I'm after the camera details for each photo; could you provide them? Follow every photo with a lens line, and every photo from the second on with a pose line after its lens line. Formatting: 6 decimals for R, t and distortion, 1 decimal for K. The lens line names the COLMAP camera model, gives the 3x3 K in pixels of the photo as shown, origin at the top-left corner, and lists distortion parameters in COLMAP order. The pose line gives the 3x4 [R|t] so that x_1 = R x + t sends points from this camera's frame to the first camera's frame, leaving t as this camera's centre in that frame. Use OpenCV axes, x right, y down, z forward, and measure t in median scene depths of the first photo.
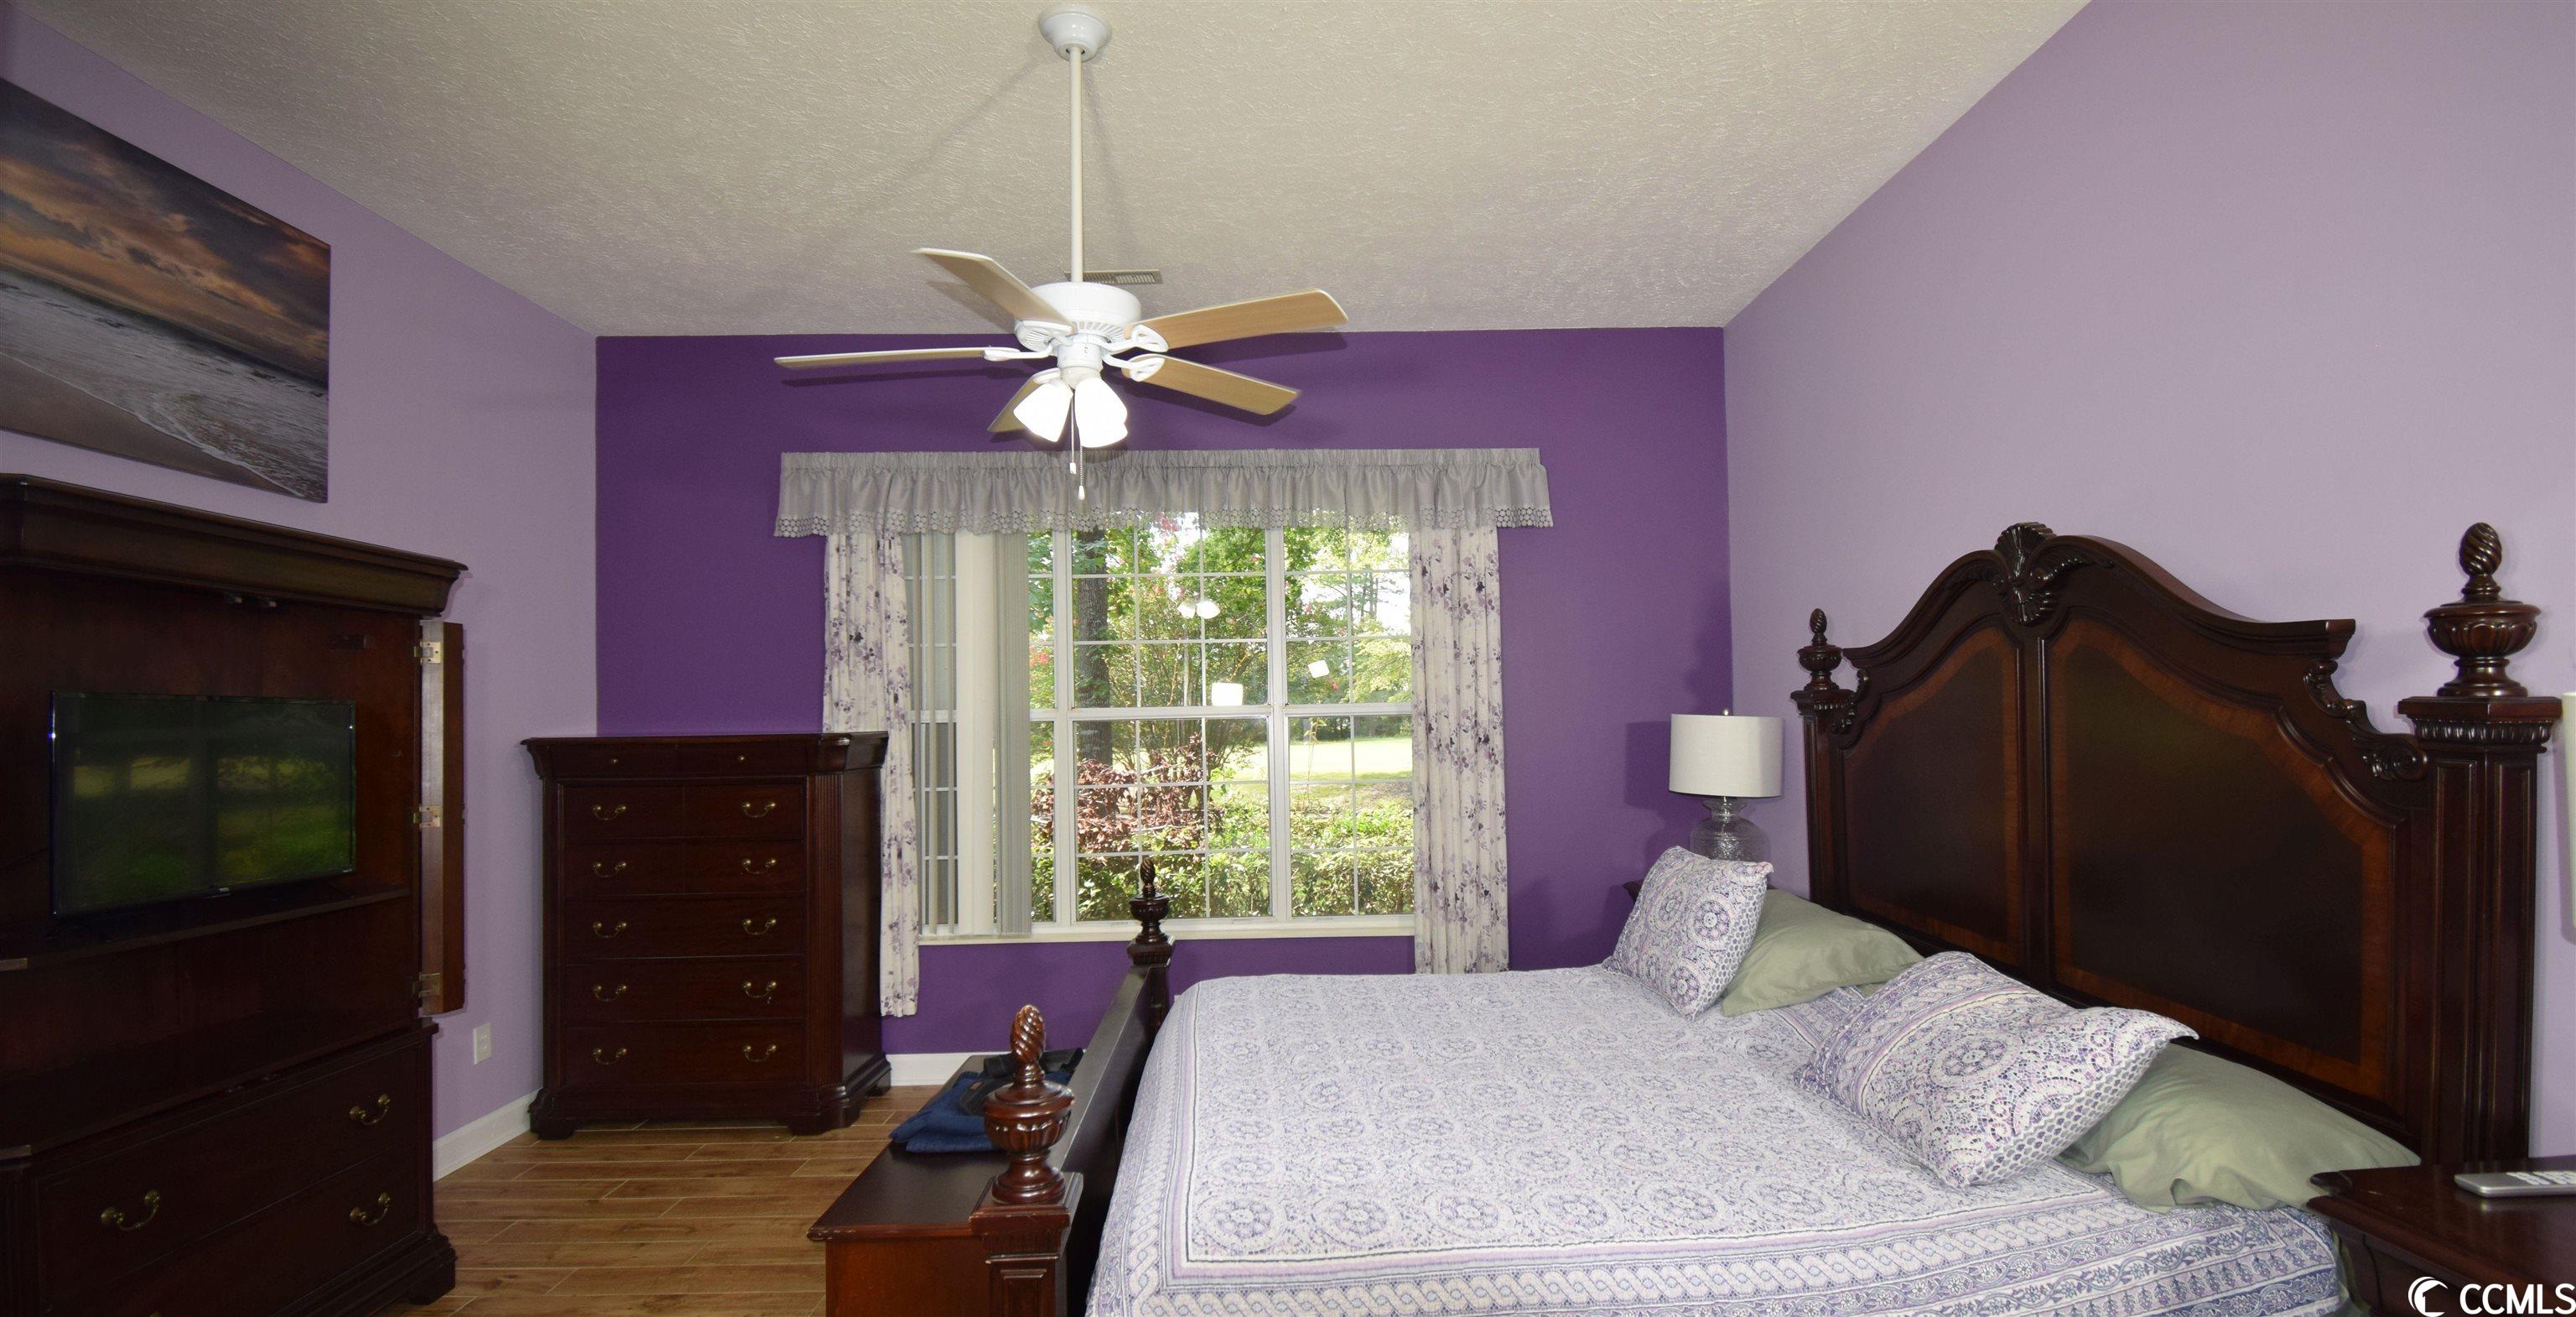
lens RADIAL K [[1192.6, 0, 1291.2], [0, 1192.6, 685.7], [0, 0, 1]] dist [0.014903, -0.024002]
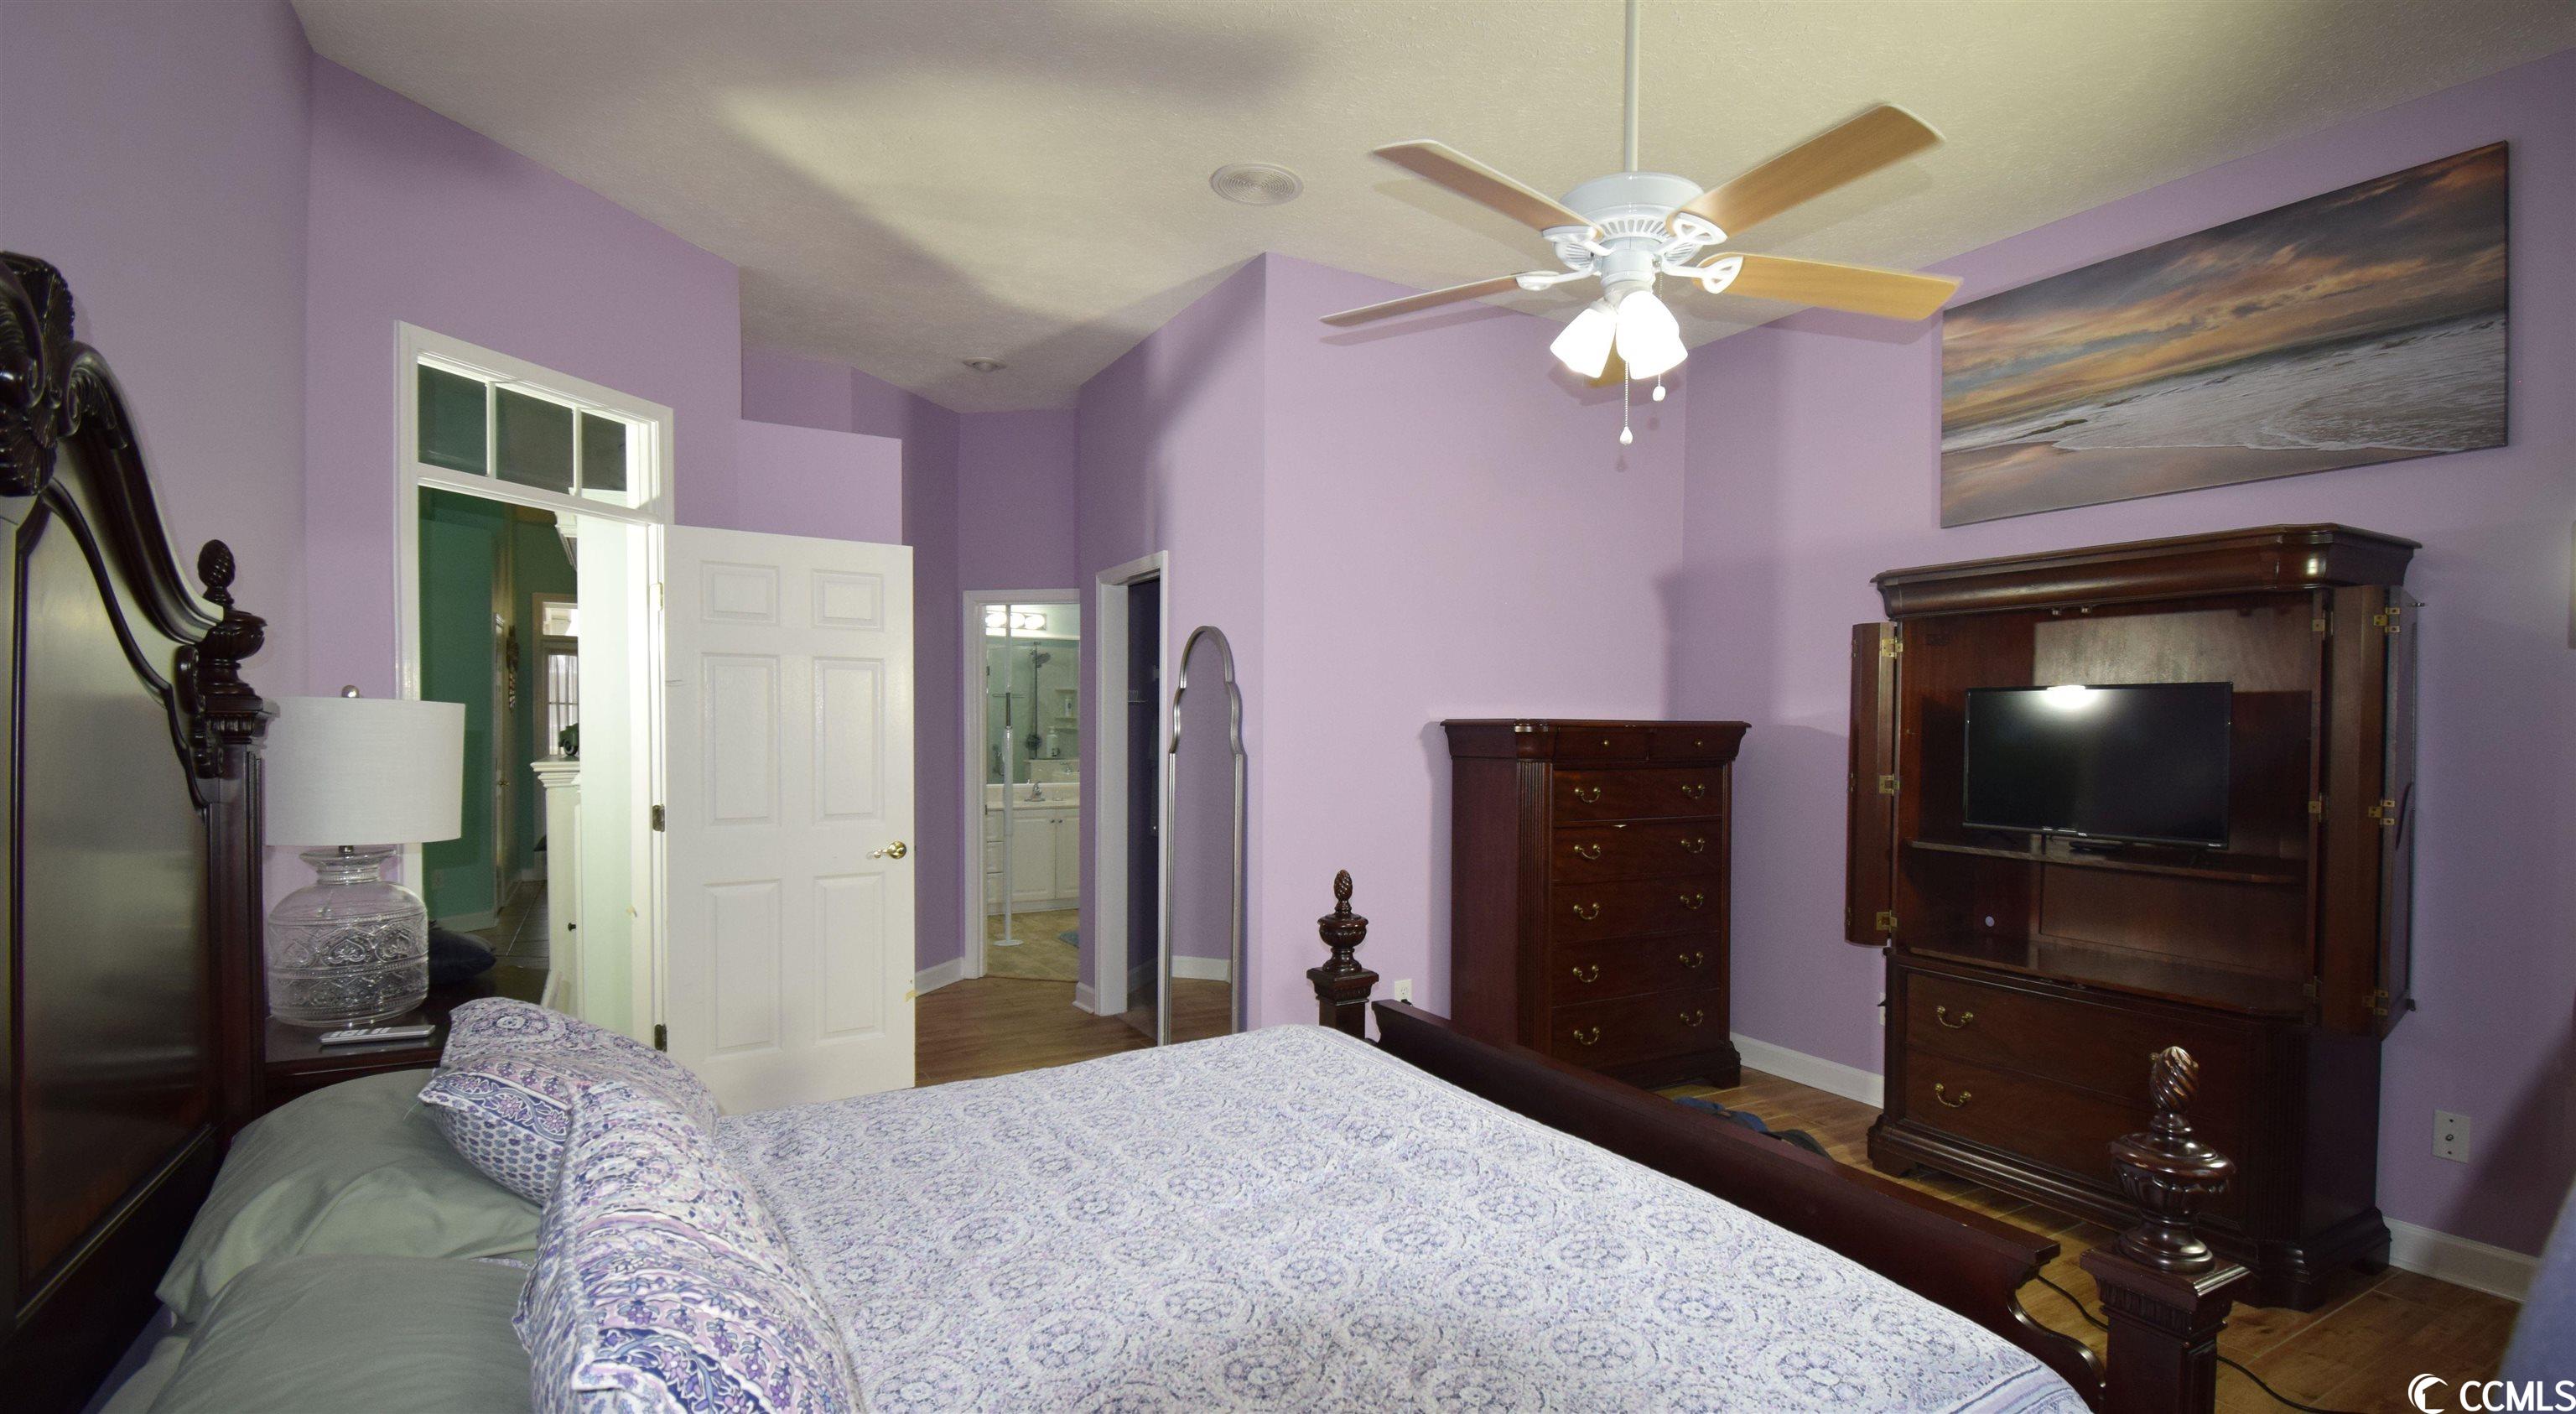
lens RADIAL K [[1156.4, 0, 1296.7], [0, 1156.4, 755.1], [0, 0, 1]] dist [-0.021170, -0.000454]
pose [[-0.884373, 0.034078, -0.465534, 0.355271], [0.032133, 0.999410, 0.012115, 0.033161], [0.465673, -0.004244, -0.884947, 1.346472]]
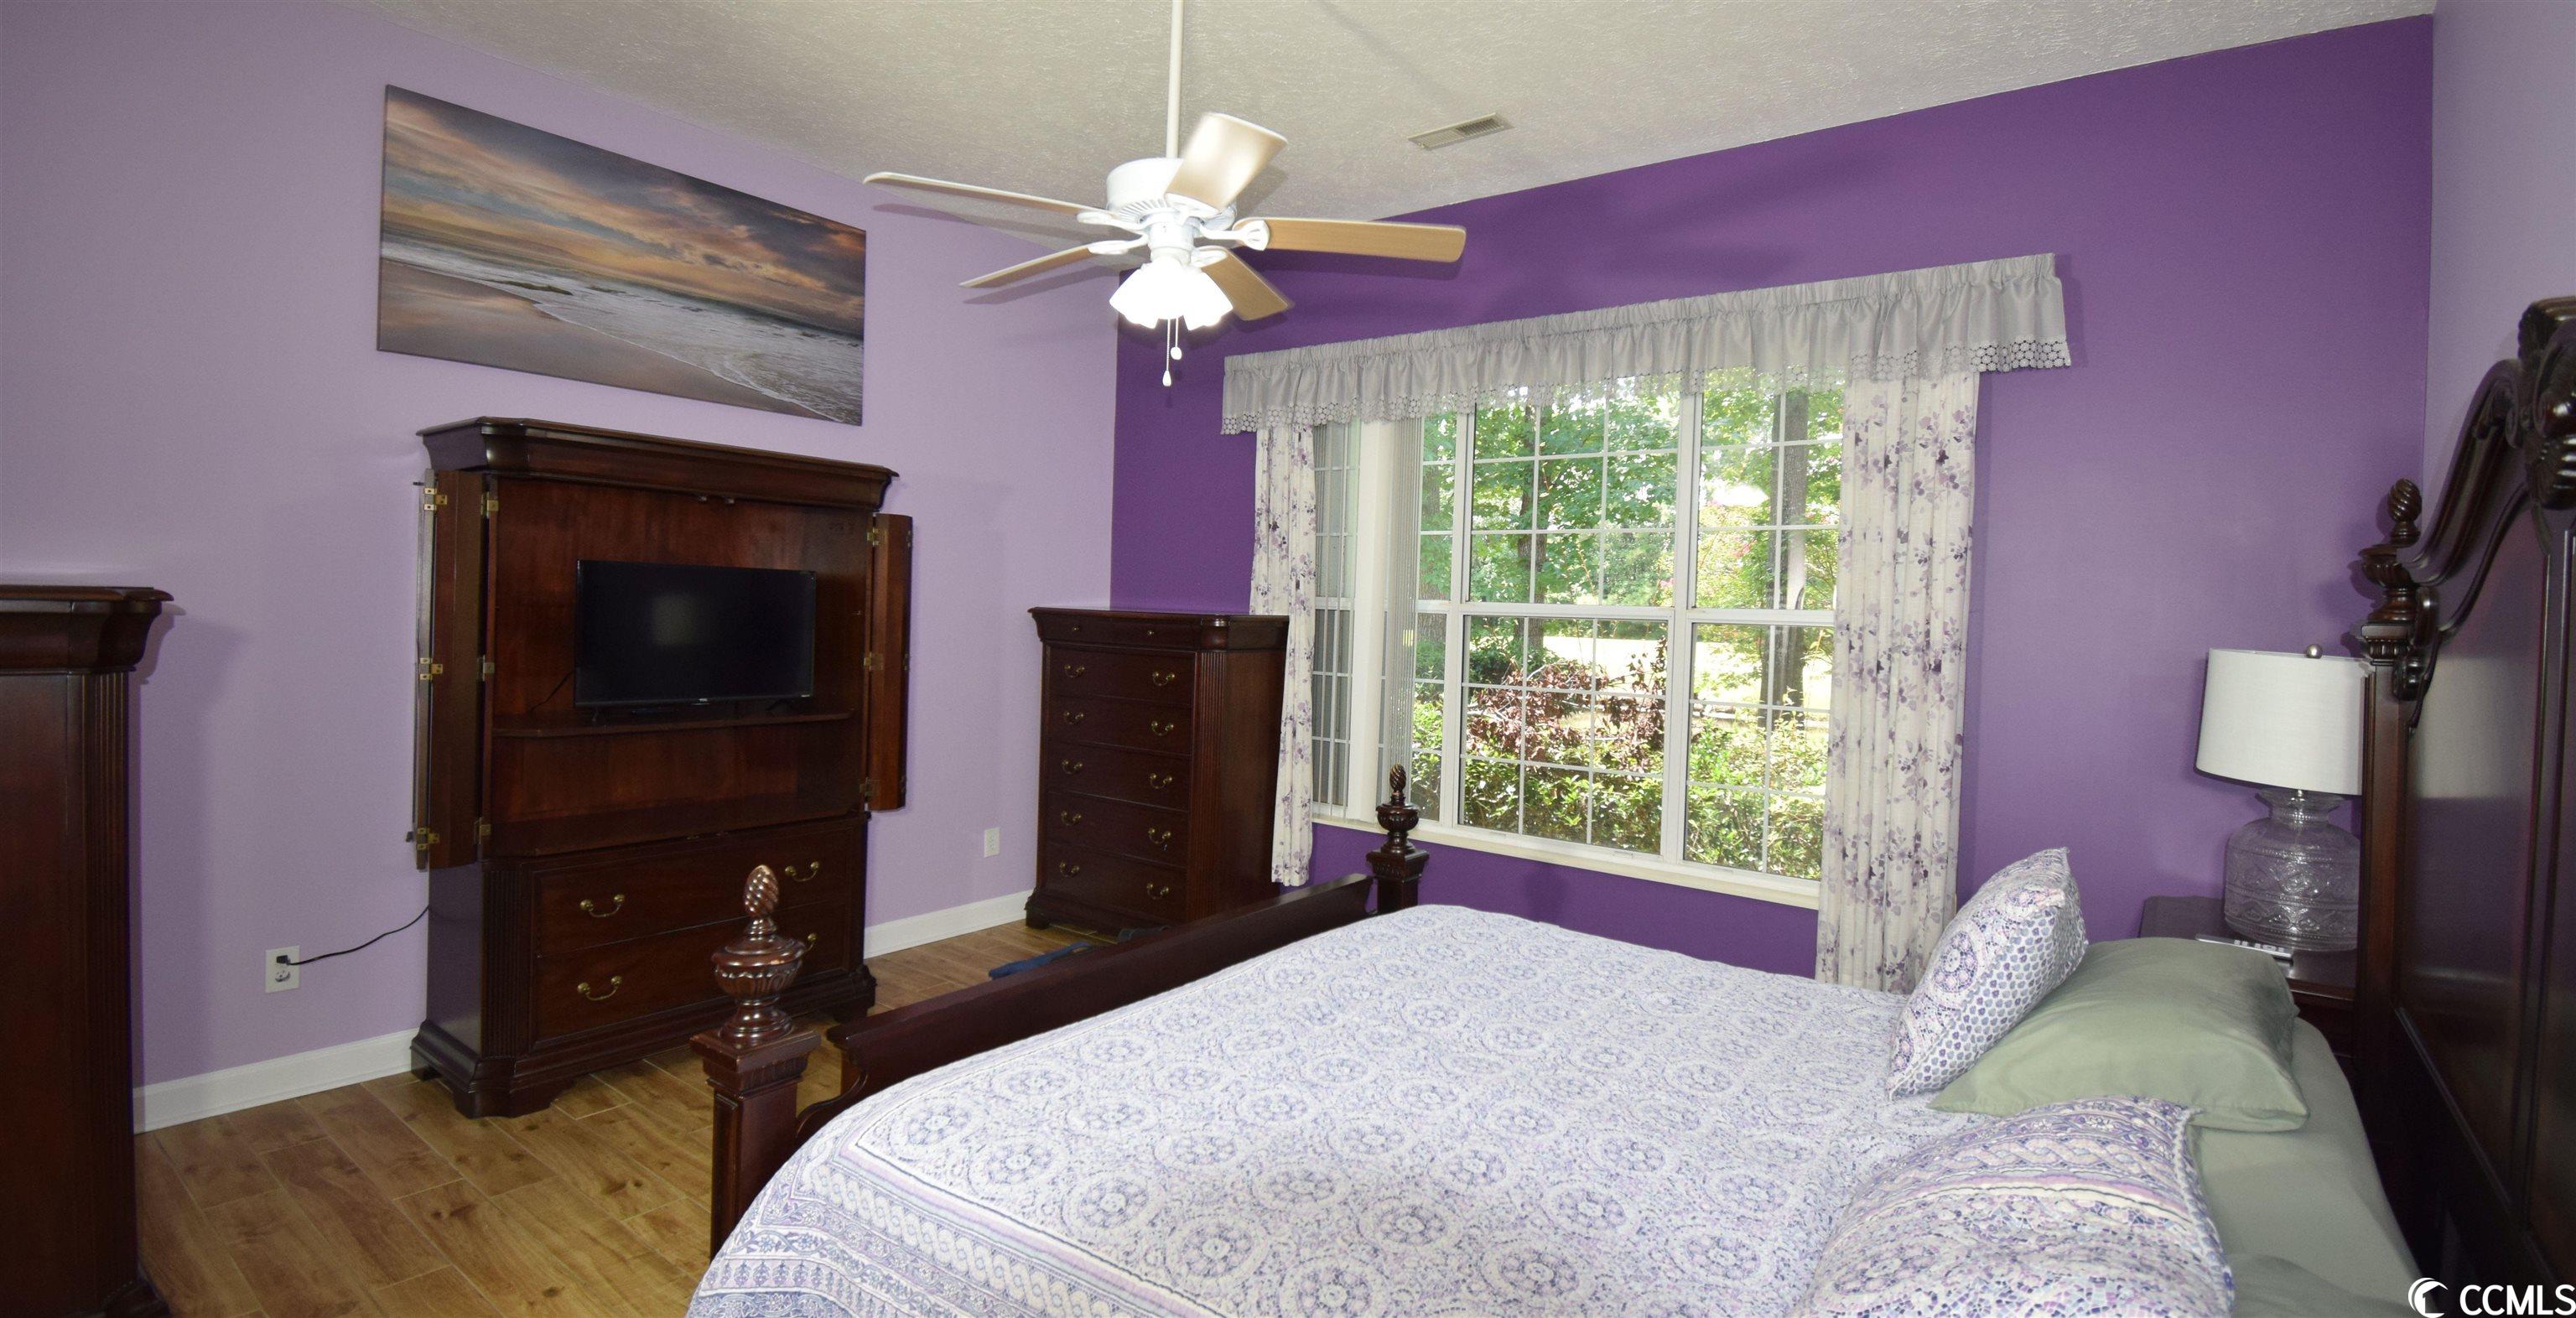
lens RADIAL K [[1199.1, 0, 1293.3], [0, 1199.1, 626.1], [0, 0, 1]] dist [0.013247, -0.000464]
pose [[0.775103, 0.053796, -0.629541, 0.453787], [-0.027606, 0.998301, 0.051318, -0.009830], [0.631232, -0.022397, 0.775271, 0.253164]]
